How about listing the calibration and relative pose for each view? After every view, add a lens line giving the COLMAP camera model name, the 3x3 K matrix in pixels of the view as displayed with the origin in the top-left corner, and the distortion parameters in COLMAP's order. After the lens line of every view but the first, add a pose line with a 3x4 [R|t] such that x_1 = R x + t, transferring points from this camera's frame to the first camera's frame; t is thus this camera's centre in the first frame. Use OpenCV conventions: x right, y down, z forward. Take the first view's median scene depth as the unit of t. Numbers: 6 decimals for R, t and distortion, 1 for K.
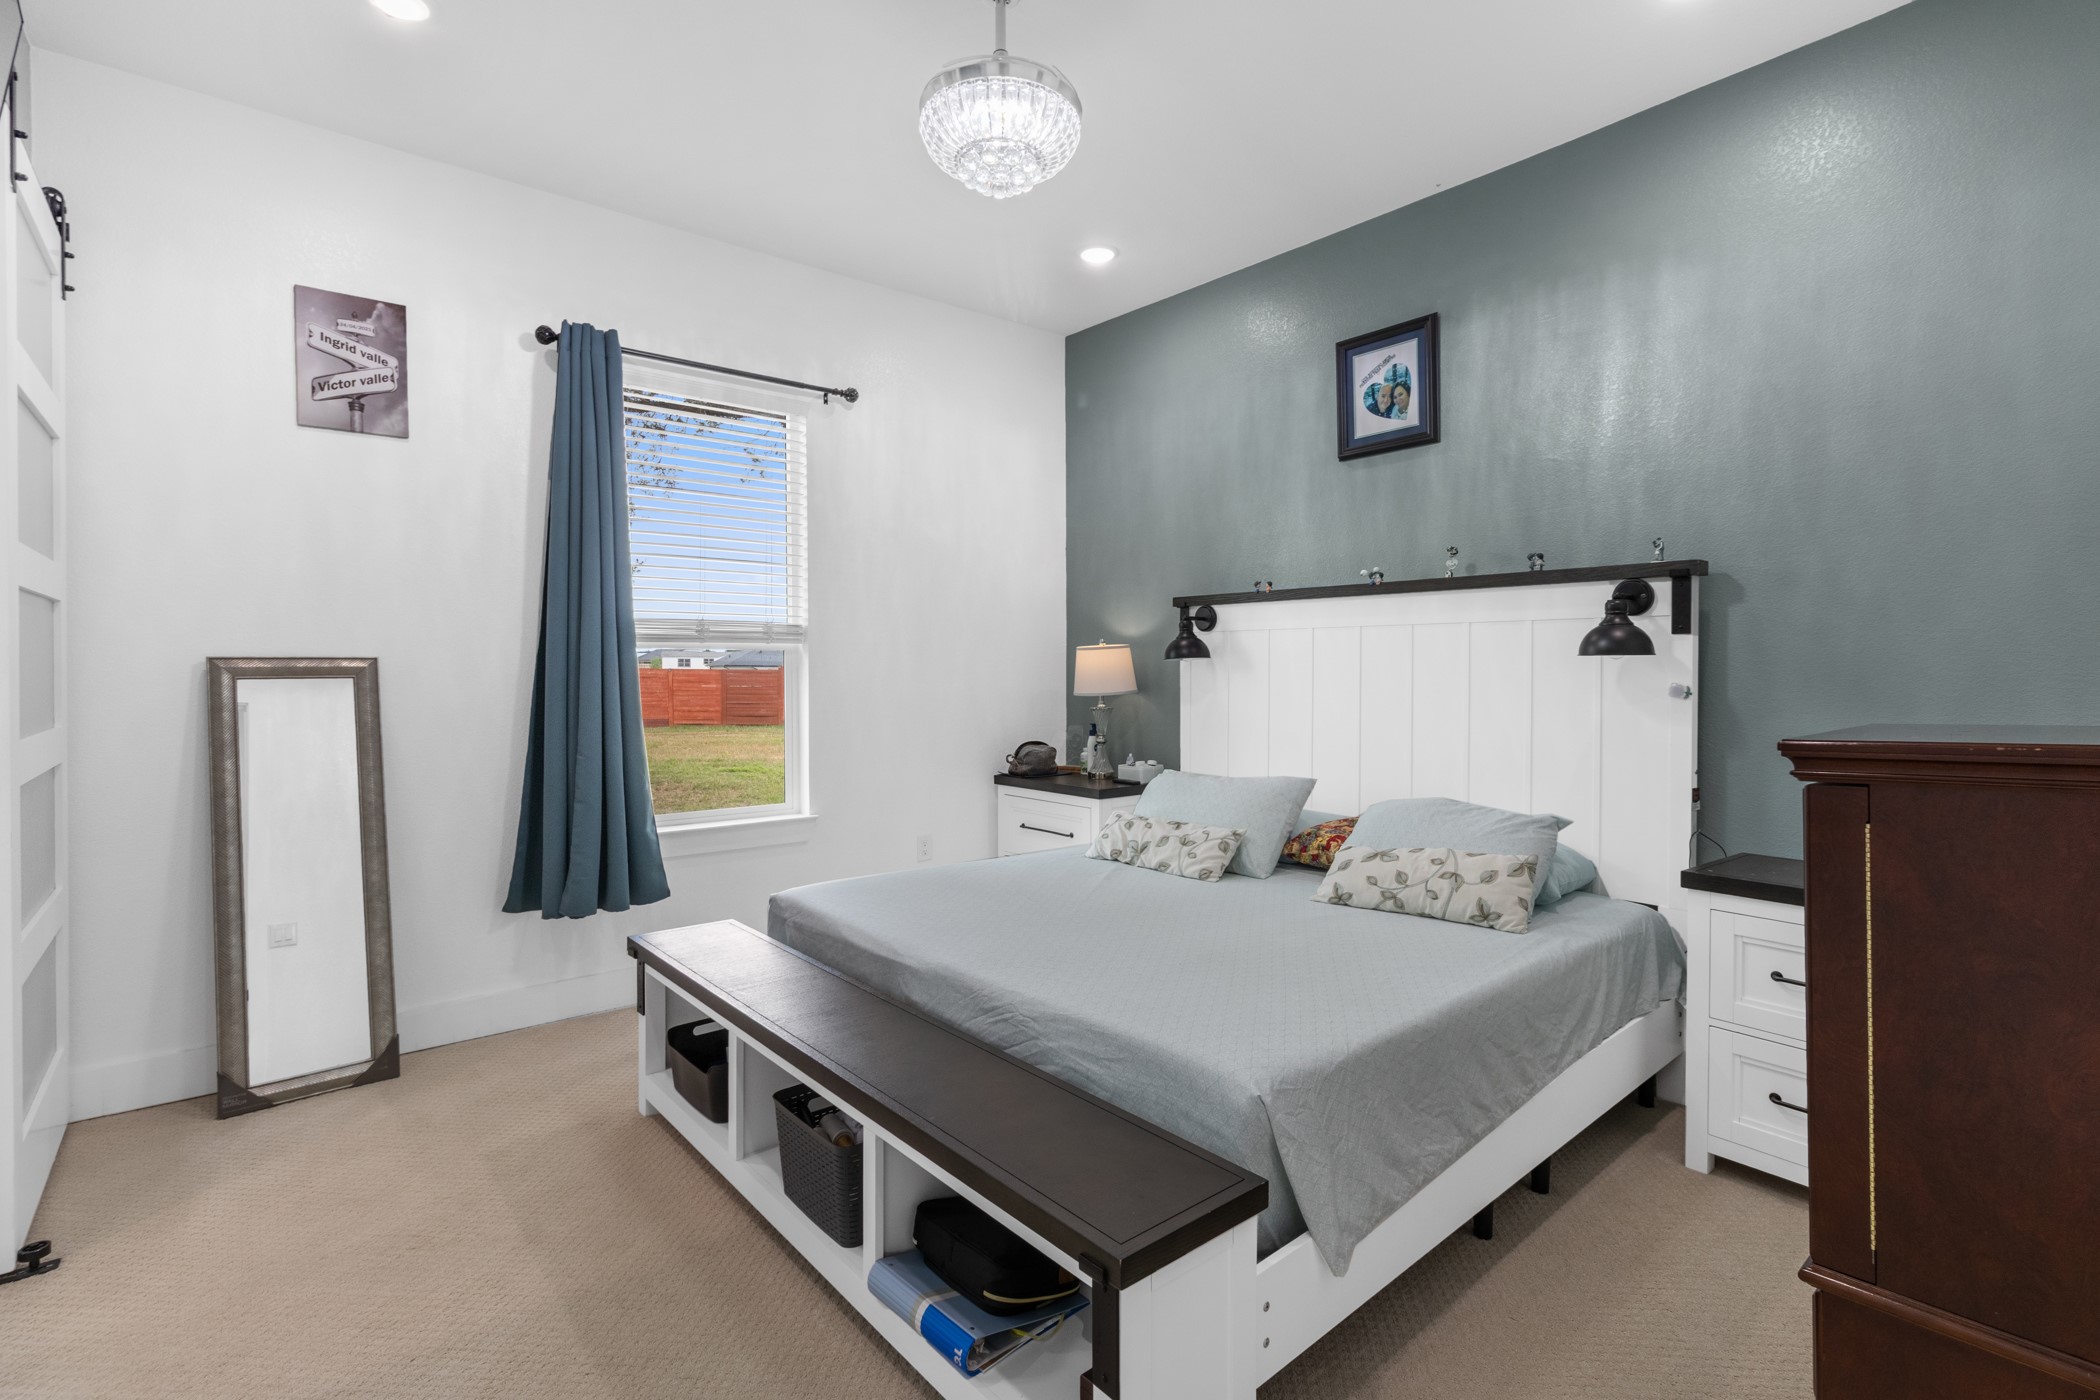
lens RADIAL K [[989.6, 0, 1065.1], [0, 989.6, 687.7], [0, 0, 1]] dist [-0.000972, 0.000485]
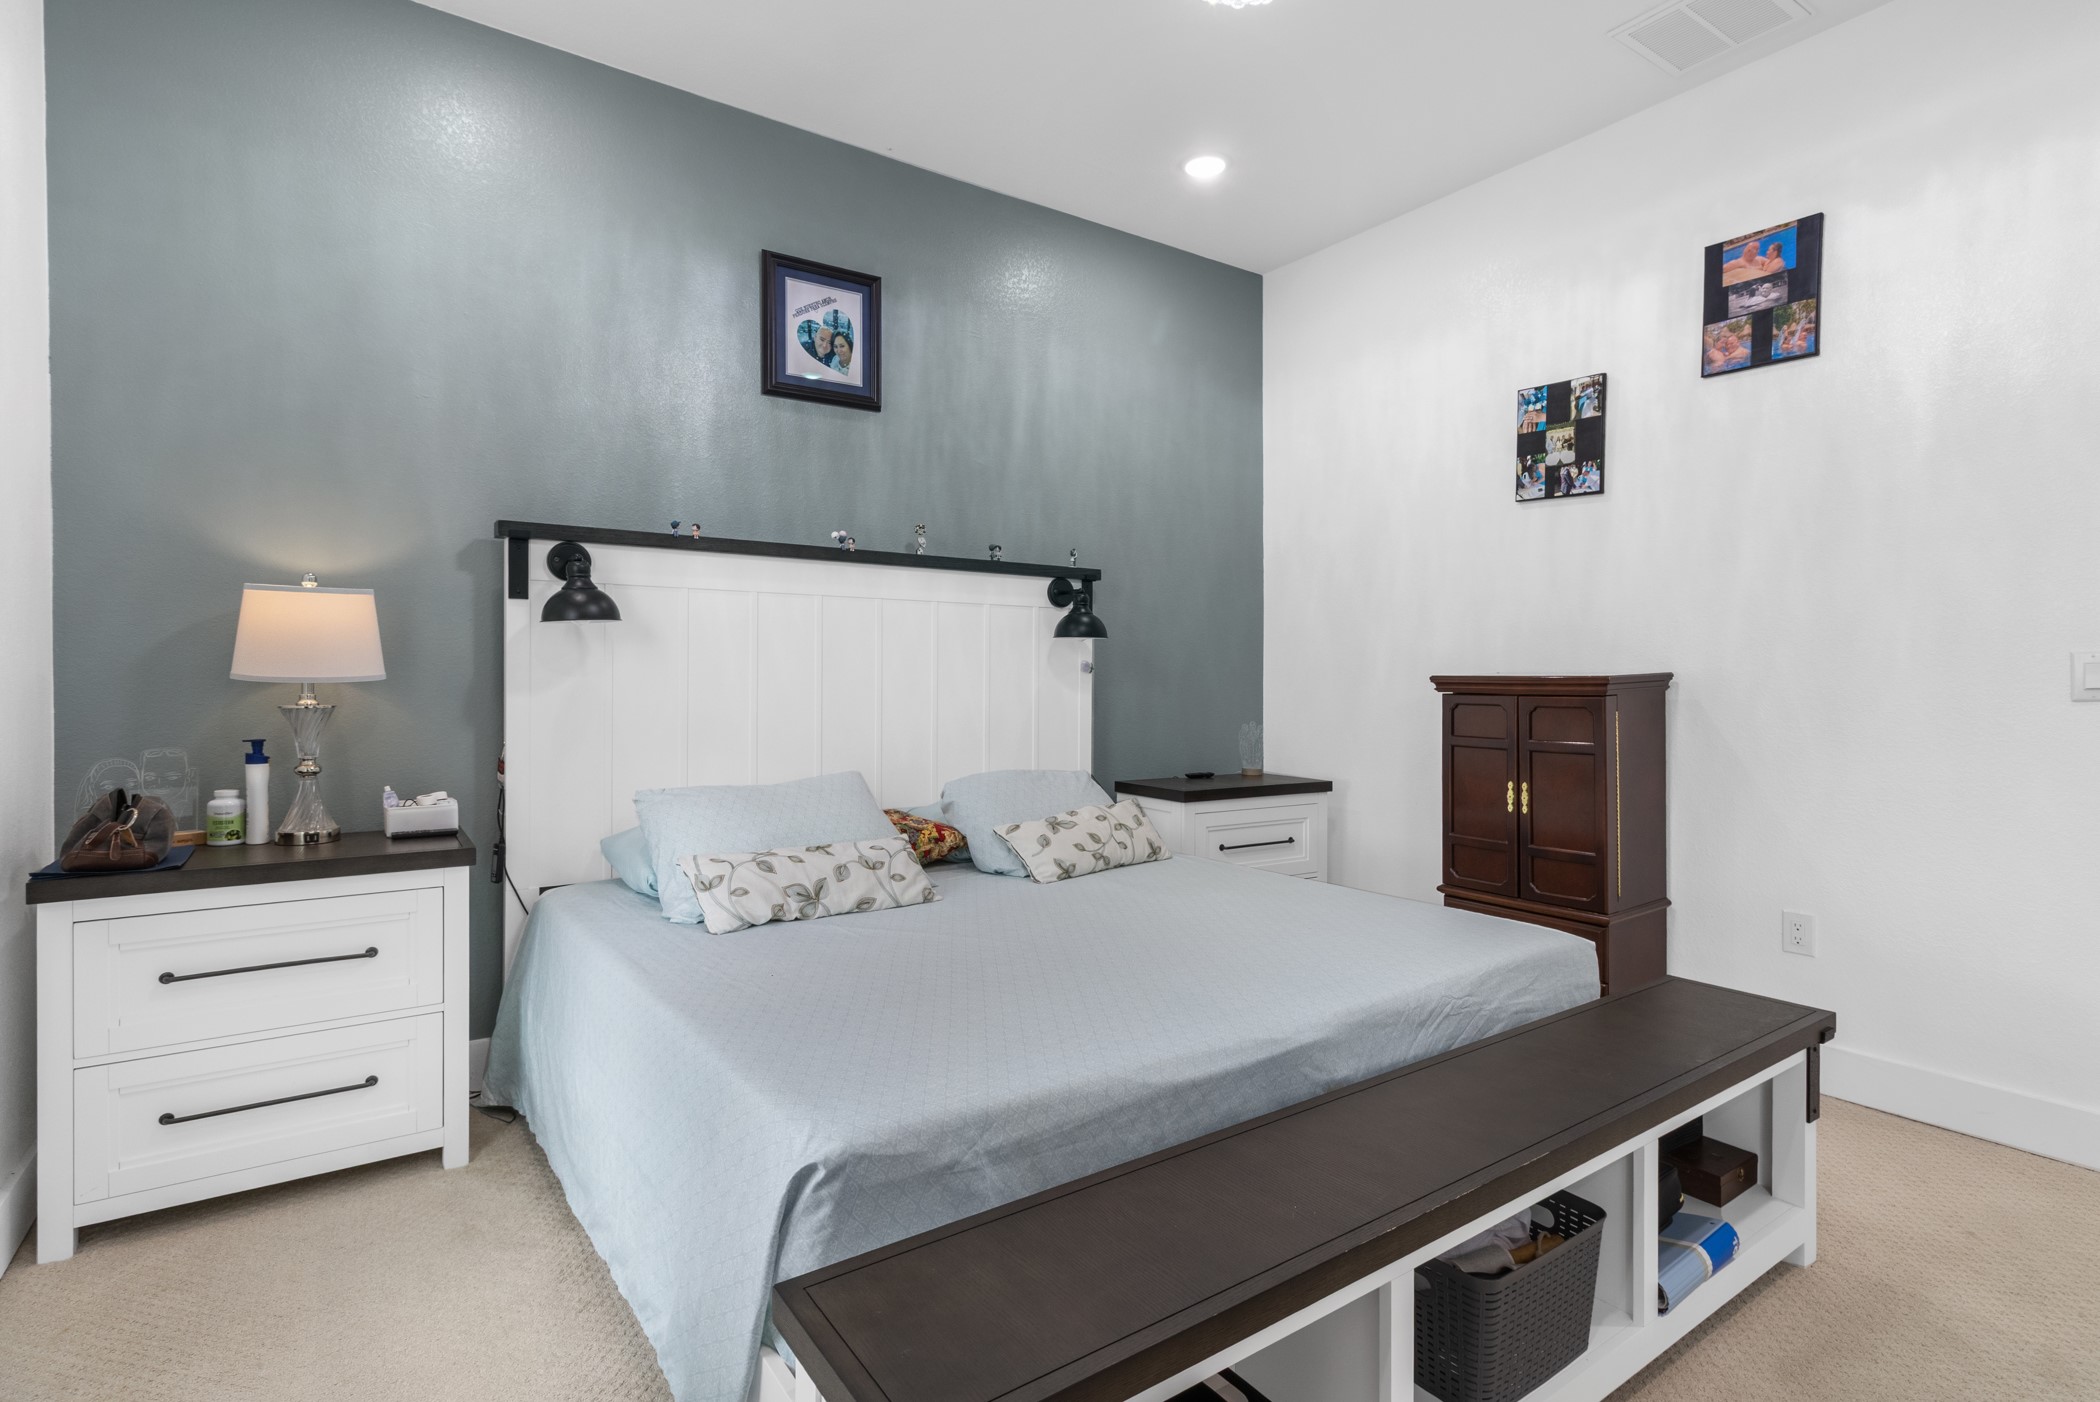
lens RADIAL K [[989.6, 0, 1065.1], [0, 989.6, 688.7], [0, 0, 1]] dist [-0.000972, 0.000485]
pose [[0.107165, -0.012982, 0.994156, -0.561929], [0.014157, 0.999833, 0.011531, 0.013777], [-0.994140, 0.012839, 0.107331, 0.709762]]
